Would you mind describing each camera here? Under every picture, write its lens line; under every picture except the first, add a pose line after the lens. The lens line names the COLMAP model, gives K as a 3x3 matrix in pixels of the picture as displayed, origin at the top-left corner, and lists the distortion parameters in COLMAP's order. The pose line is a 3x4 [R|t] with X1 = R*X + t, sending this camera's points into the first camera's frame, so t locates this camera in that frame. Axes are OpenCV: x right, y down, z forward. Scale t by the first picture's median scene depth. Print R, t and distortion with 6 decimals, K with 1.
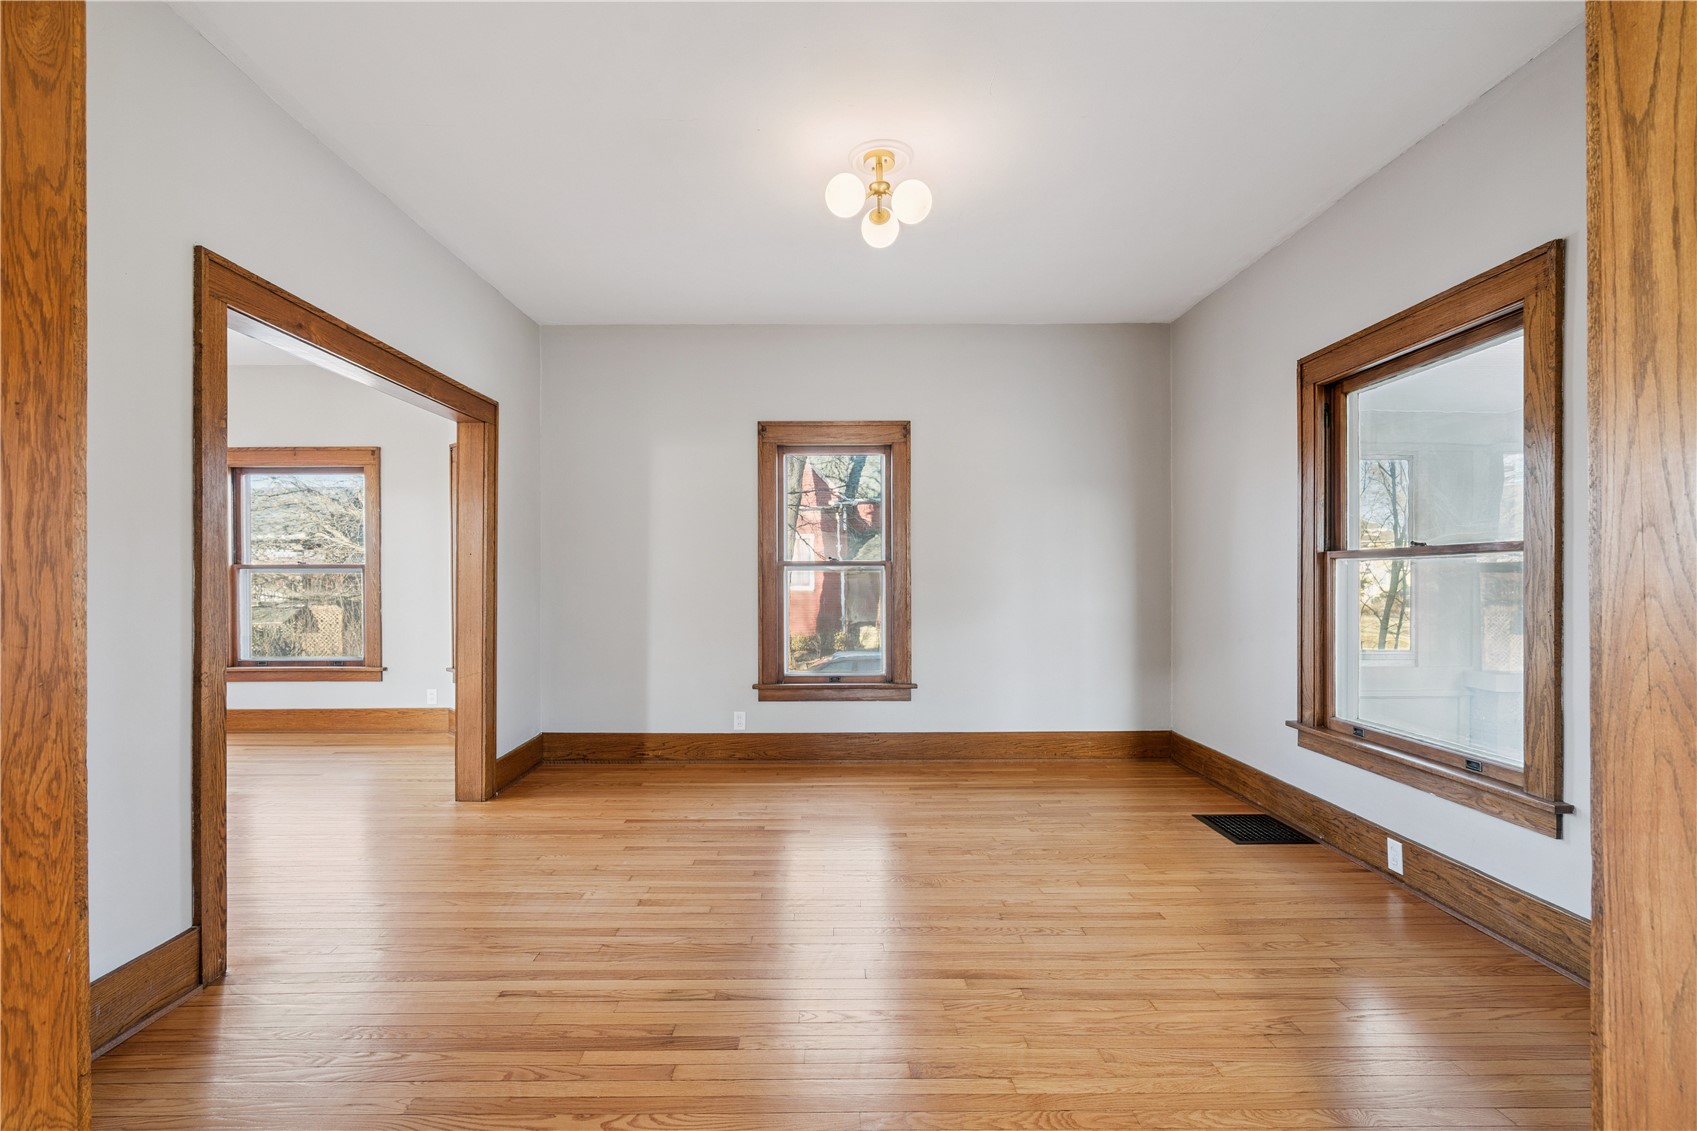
lens RADIAL K [[776.3, 0, 822.8], [0, 776.3, 580.2], [0, 0, 1]] dist [-0.002943, 0.000952]
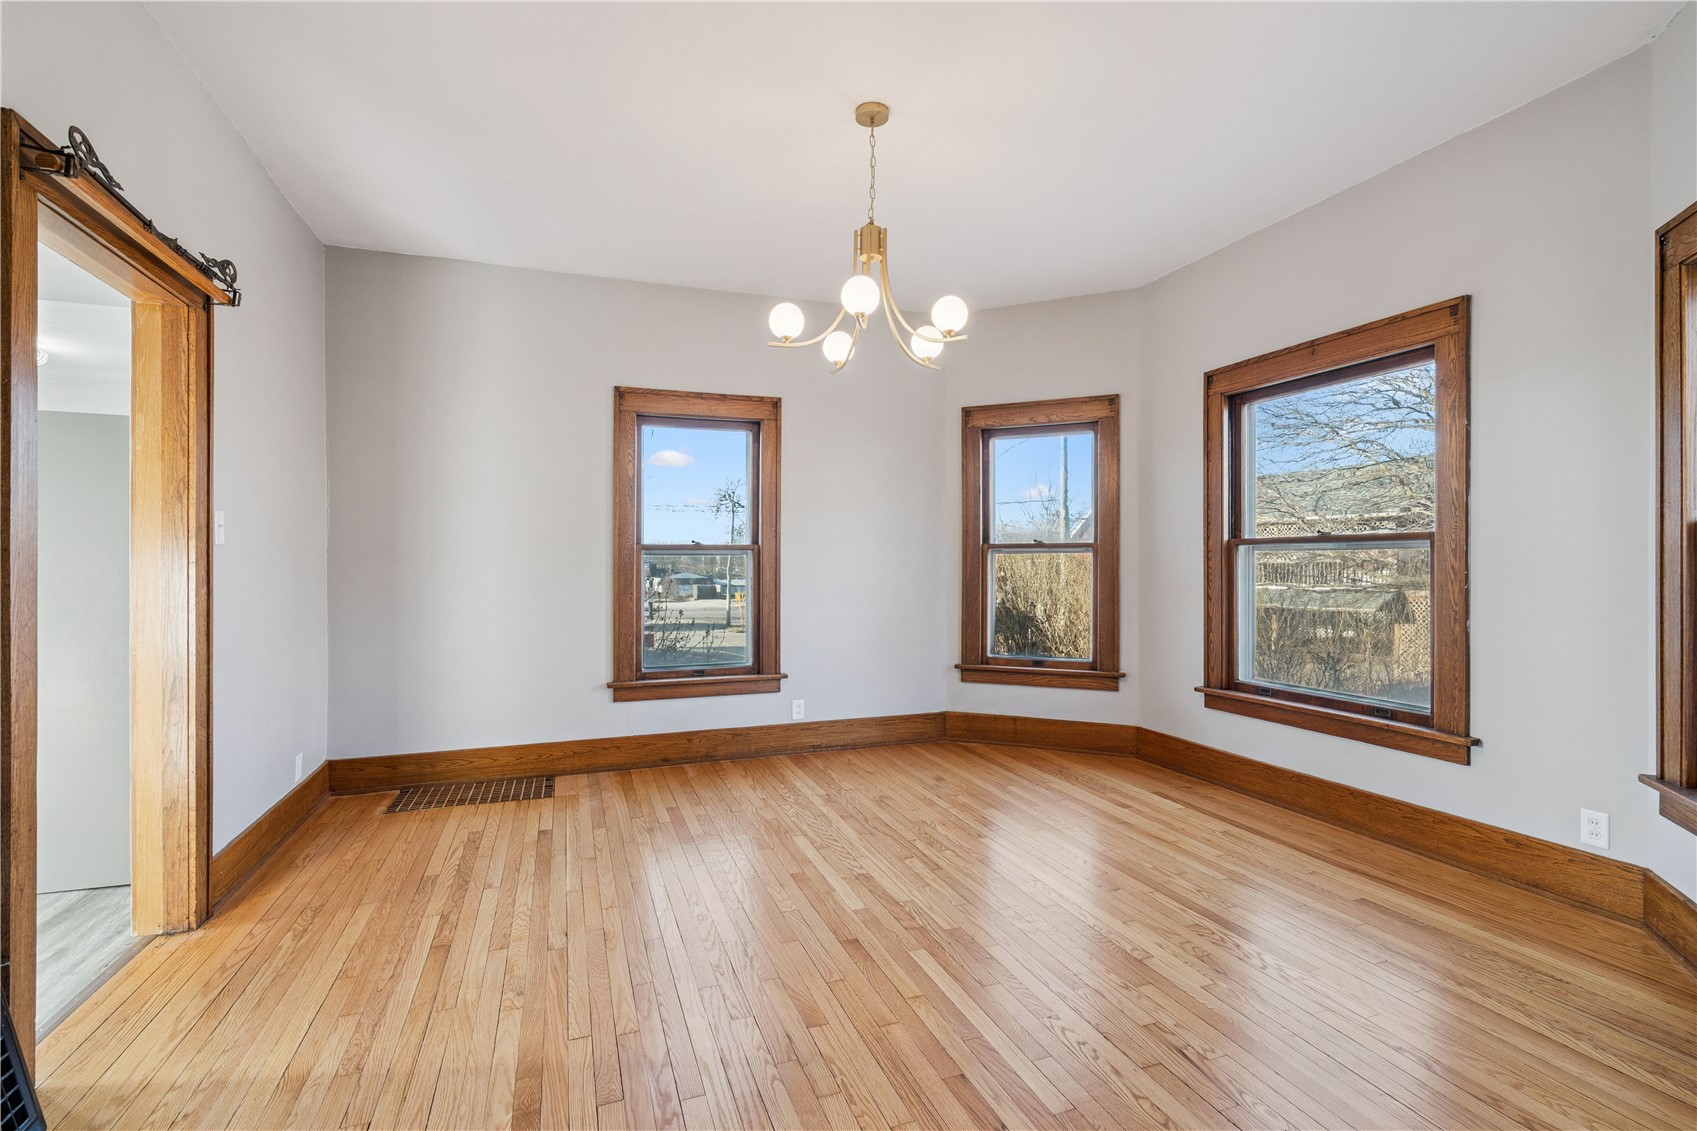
lens RADIAL K [[776.3, 0, 845.2], [0, 776.3, 567.9], [0, 0, 1]] dist [-0.002943, 0.000952]
pose [[0.343381, 0.007598, -0.939166, -0.317273], [-0.001495, 0.999970, 0.007543, 0.000816], [0.939195, -0.001186, 0.343382, 0.599643]]
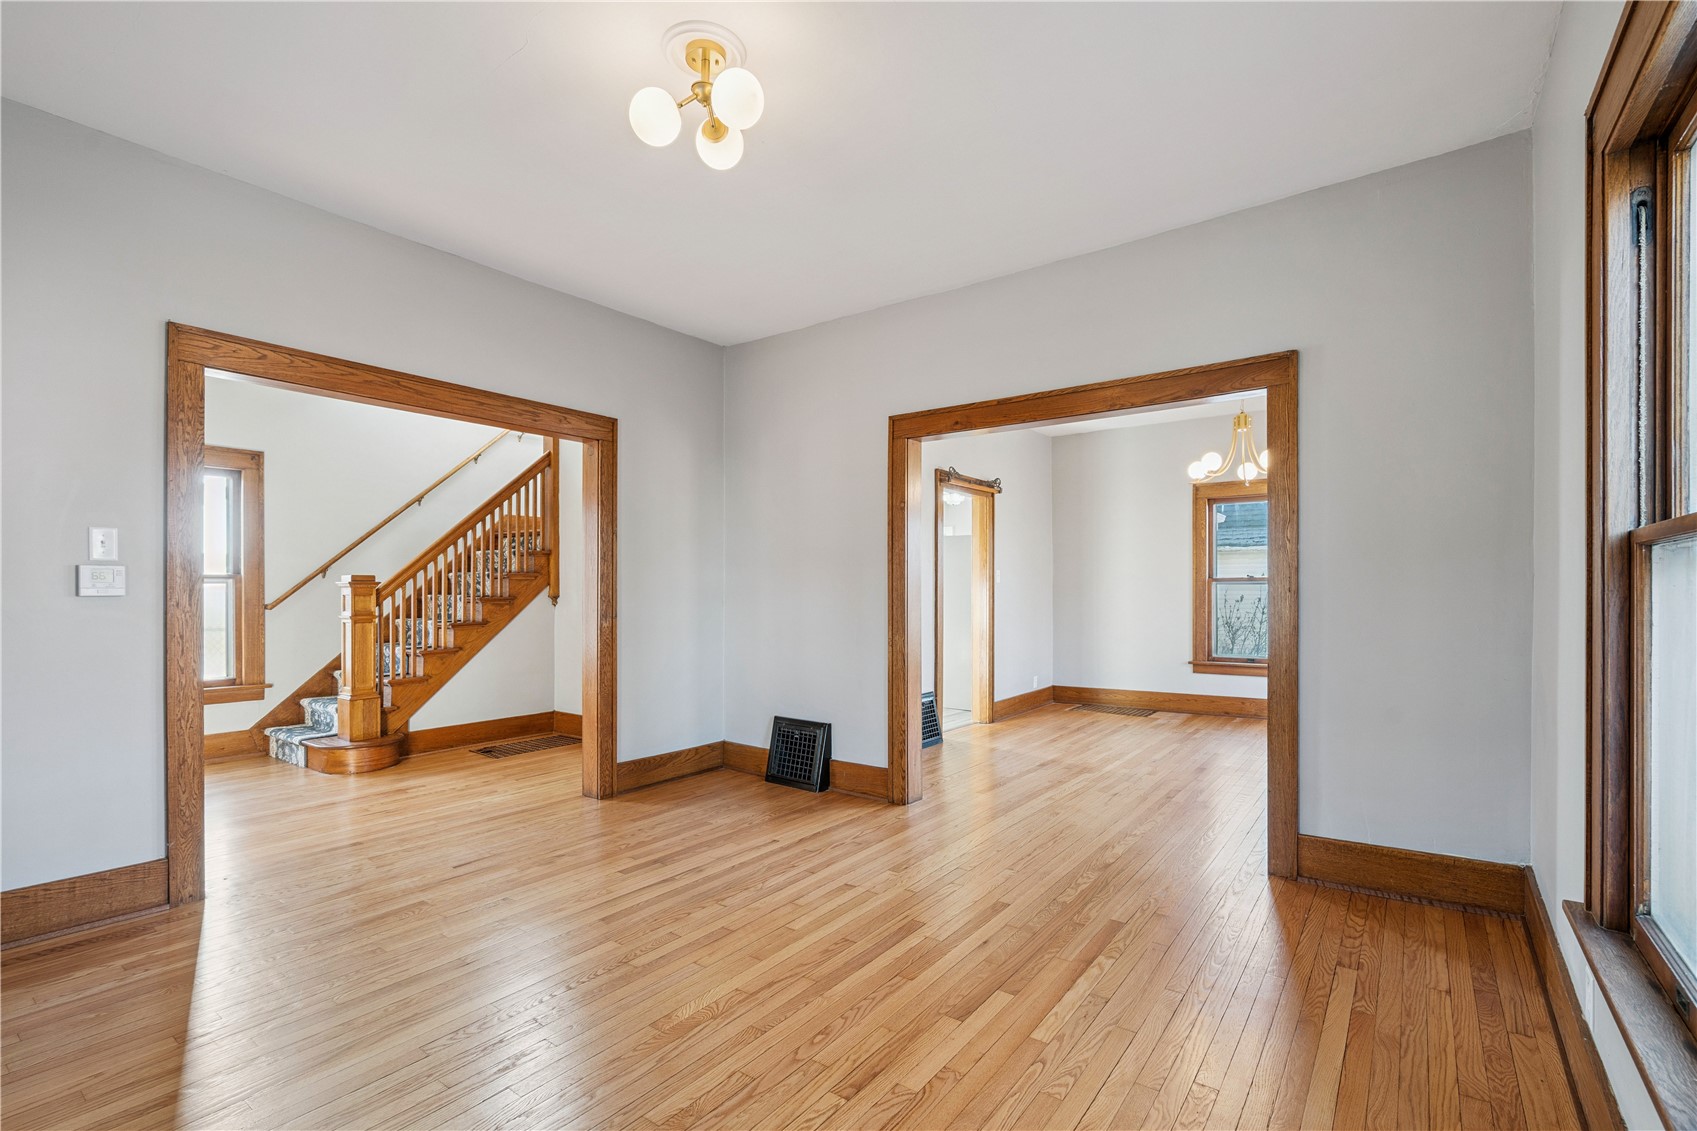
lens RADIAL K [[776.3, 0, 846.2], [0, 776.3, 588.3], [0, 0, 1]] dist [-0.002943, 0.000952]
pose [[-0.597128, 0.002147, -0.802143, 0.410869], [0.004572, 0.999989, -0.000726, -0.001589], [0.802133, -0.004101, -0.597131, 1.052627]]
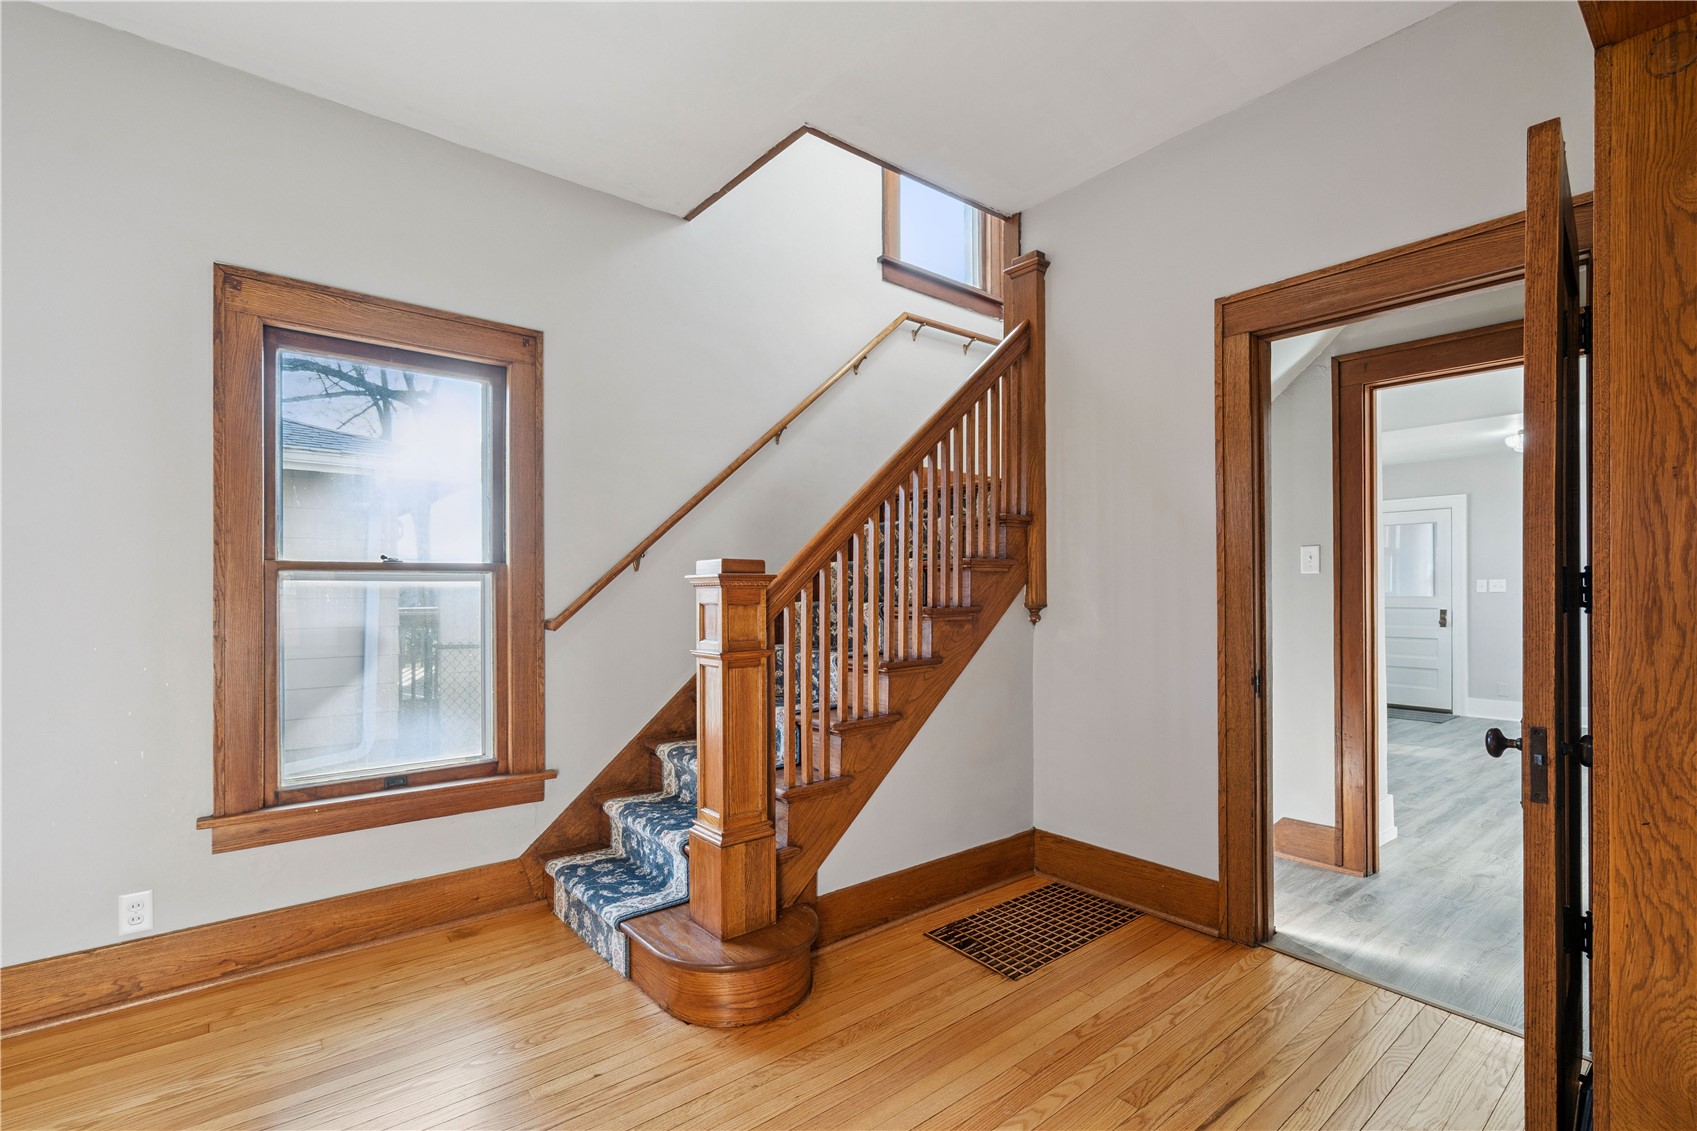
lens RADIAL K [[776.3, 0, 844.3], [0, 776.3, 593.6], [0, 0, 1]] dist [-0.002943, 0.000952]
pose [[-0.777802, 0.002966, -0.628502, 0.180707], [0.004321, 0.999990, -0.000629, -0.002011], [0.628494, -0.003205, -0.777808, 0.213356]]
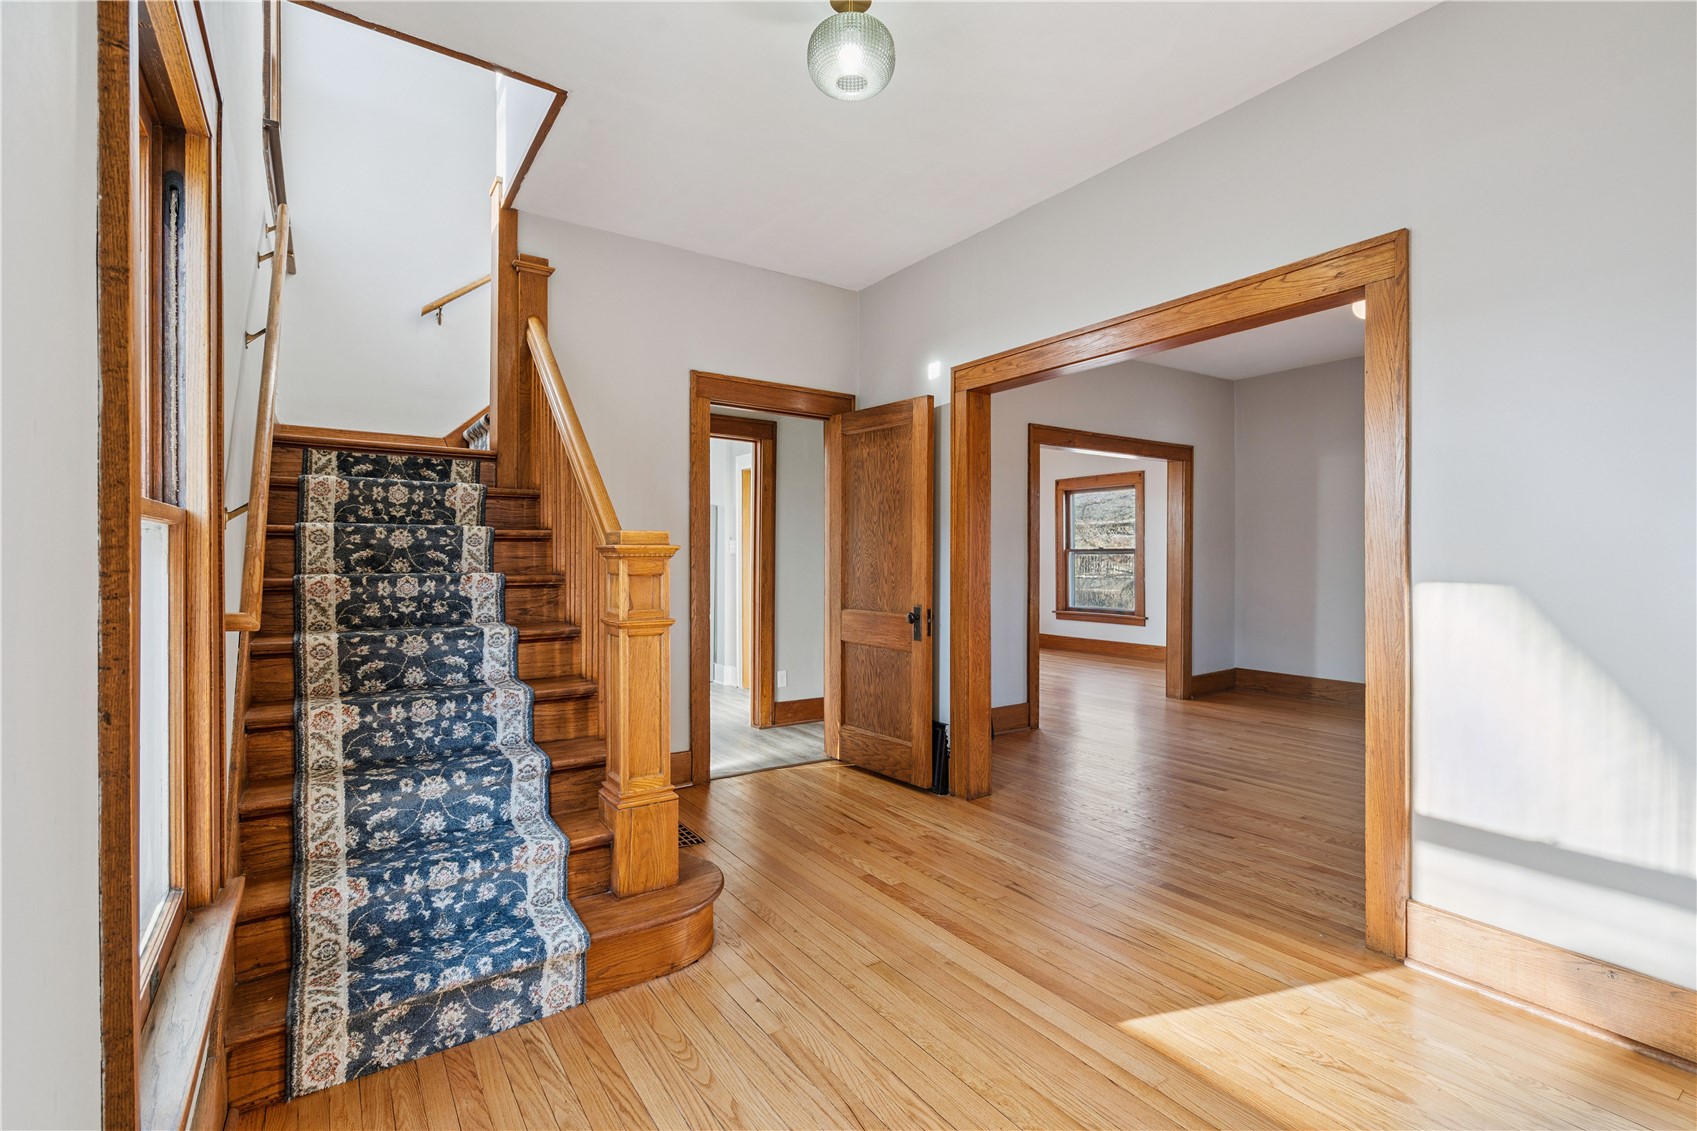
lens RADIAL K [[776.3, 0, 846.6], [0, 776.3, 560.5], [0, 0, 1]] dist [-0.002943, 0.000952]
pose [[0.571459, 0.006482, -0.820605, 0.439821], [-0.000886, 0.999973, 0.007282, -0.009931], [0.820630, -0.003434, 0.571449, -0.437452]]
